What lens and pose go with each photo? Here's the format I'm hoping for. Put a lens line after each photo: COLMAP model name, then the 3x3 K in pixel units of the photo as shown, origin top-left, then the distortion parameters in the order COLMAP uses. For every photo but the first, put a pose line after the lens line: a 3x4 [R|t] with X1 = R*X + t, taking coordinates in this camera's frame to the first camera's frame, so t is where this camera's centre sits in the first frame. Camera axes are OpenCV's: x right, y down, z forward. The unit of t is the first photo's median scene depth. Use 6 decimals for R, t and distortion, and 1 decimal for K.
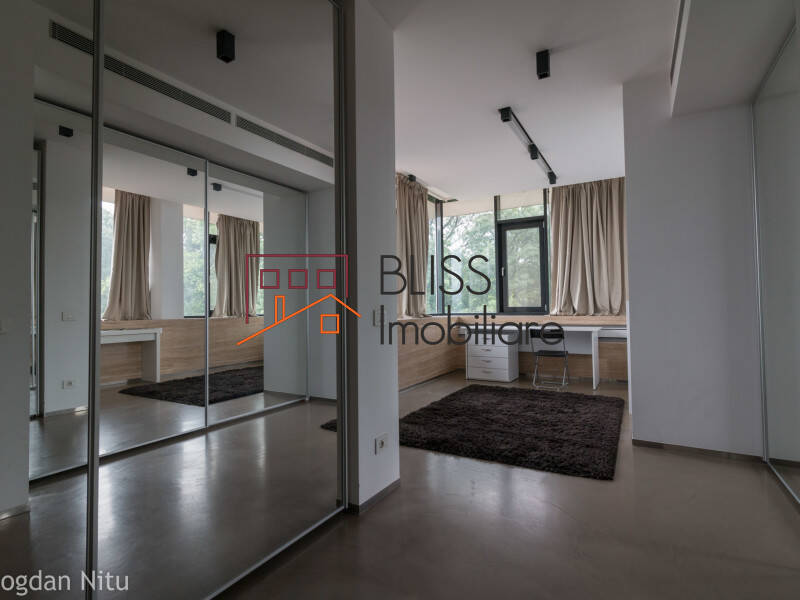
lens RADIAL K [[412.7, 0, 402.0], [0, 412.7, 304.5], [0, 0, 1]] dist [0.002742, -0.000555]
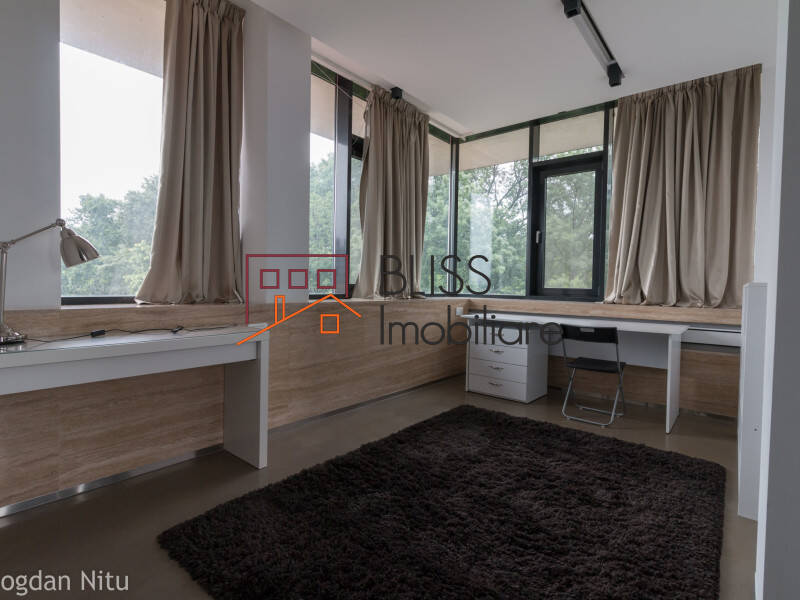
lens RADIAL K [[412.7, 0, 398.2], [0, 412.7, 302.6], [0, 0, 1]] dist [0.002742, -0.000555]
pose [[0.986099, 0.038780, -0.161570, 0.150966], [-0.030442, 0.998089, 0.053766, 0.000567], [0.163347, -0.048100, 0.985395, 0.314294]]
